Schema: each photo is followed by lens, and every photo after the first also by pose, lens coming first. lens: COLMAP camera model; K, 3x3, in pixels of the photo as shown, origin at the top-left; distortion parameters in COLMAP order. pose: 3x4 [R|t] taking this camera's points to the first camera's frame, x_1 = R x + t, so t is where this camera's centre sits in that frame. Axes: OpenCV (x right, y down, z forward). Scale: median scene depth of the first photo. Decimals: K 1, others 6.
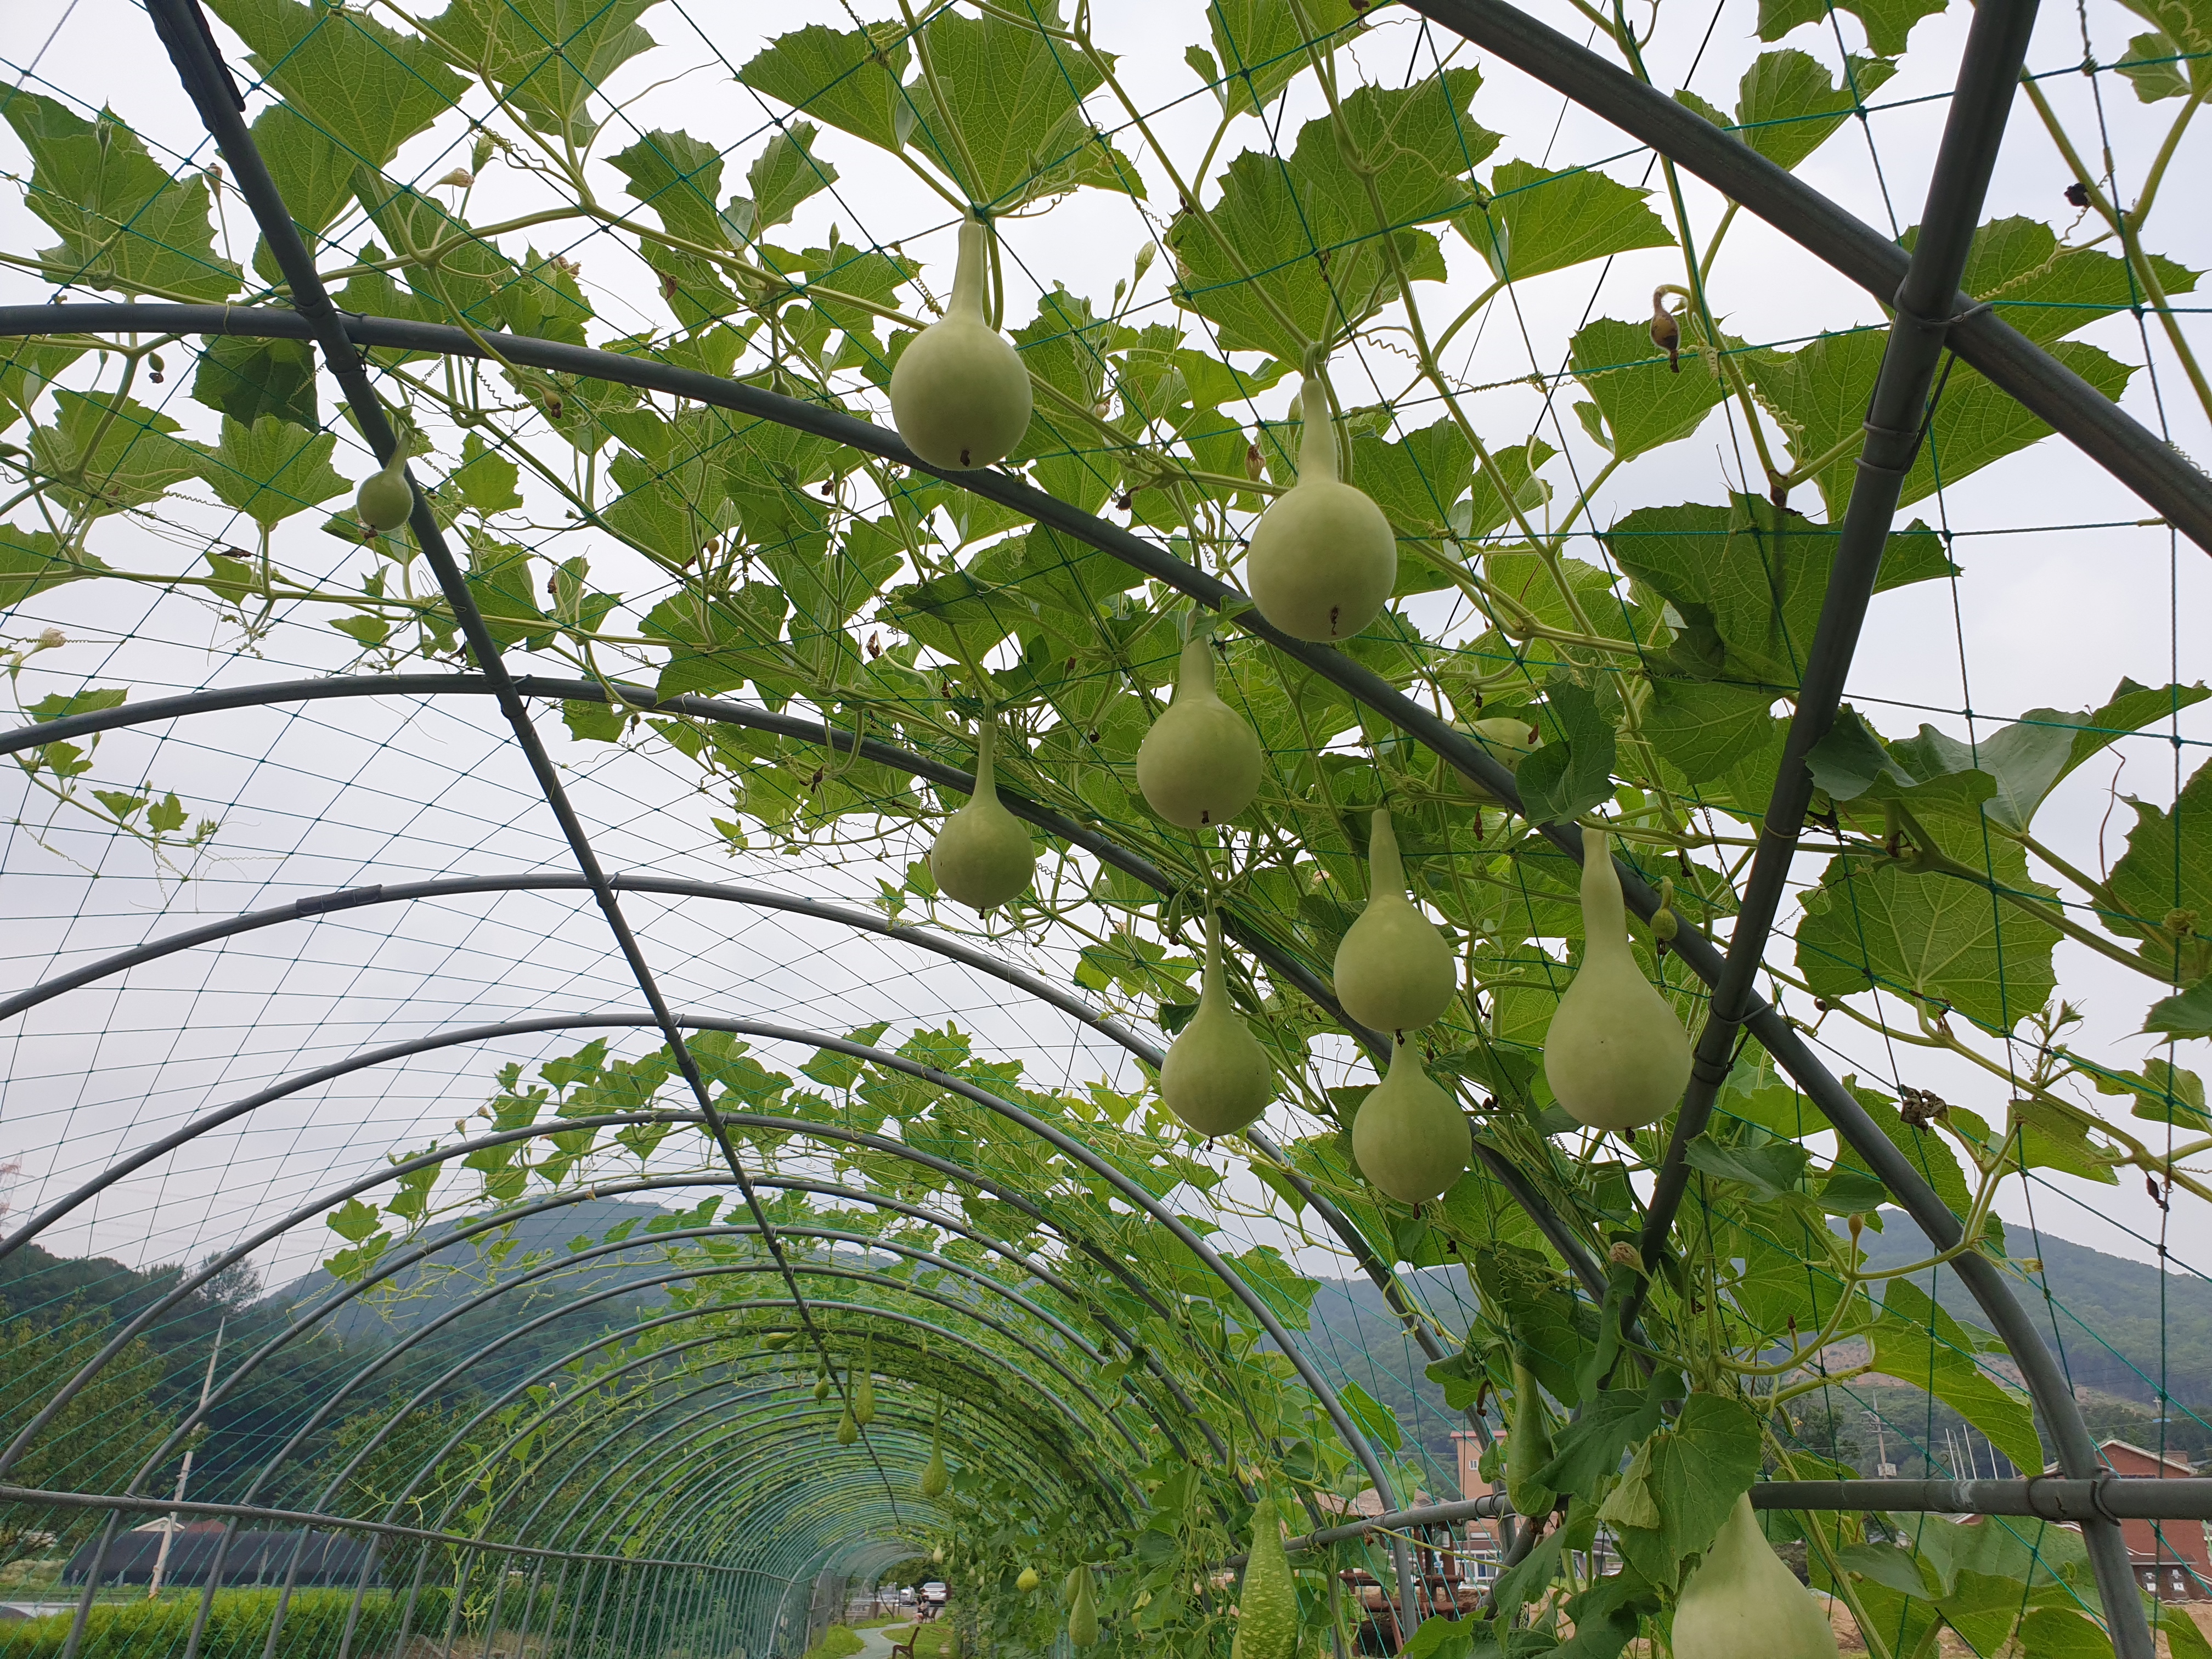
lens RADIAL K [[1677.4, 0, 1164.9], [0, 1677.4, 829.9], [0, 0, 1]] dist [0.005495, 0.003151]
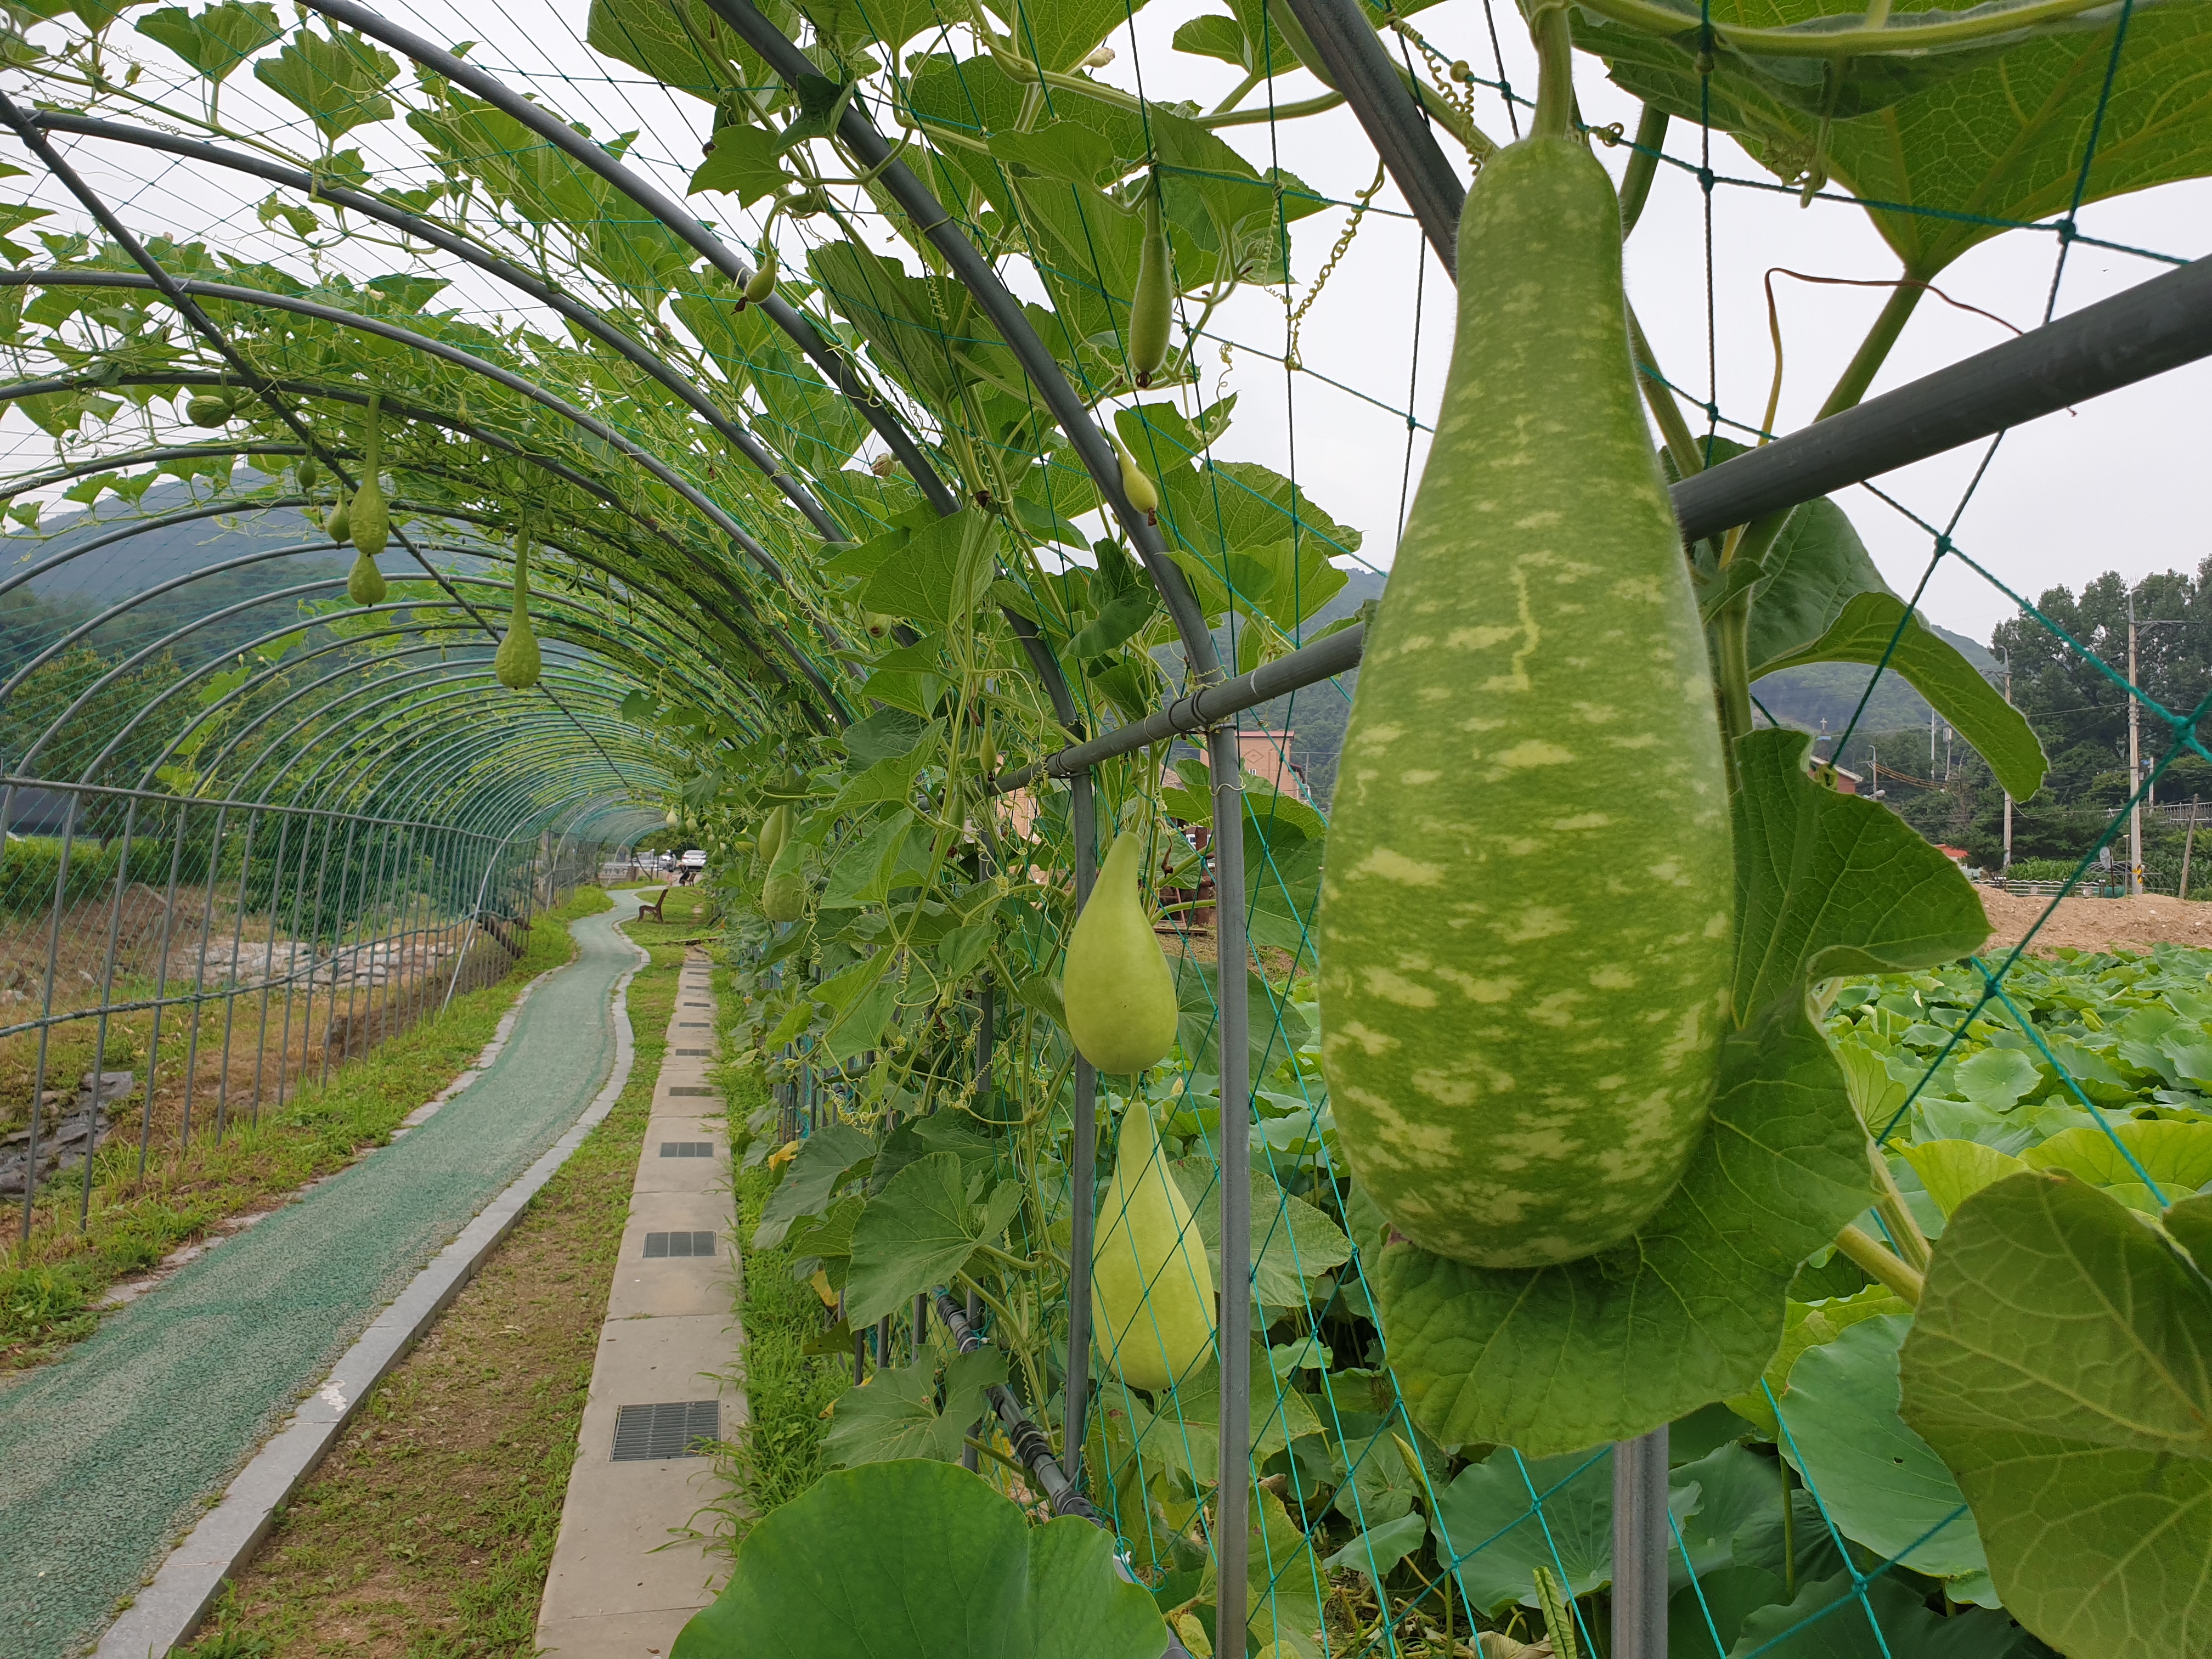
lens RADIAL K [[1666.8, 0, 1106.0], [0, 1666.8, 829.5], [0, 0, 1]] dist [0.007336, -0.001858]
pose [[0.993815, 0.026033, 0.107954, 0.001645], [-0.066275, 0.919066, 0.388492, 0.069482], [-0.089103, -0.393244, 0.915107, 0.147669]]
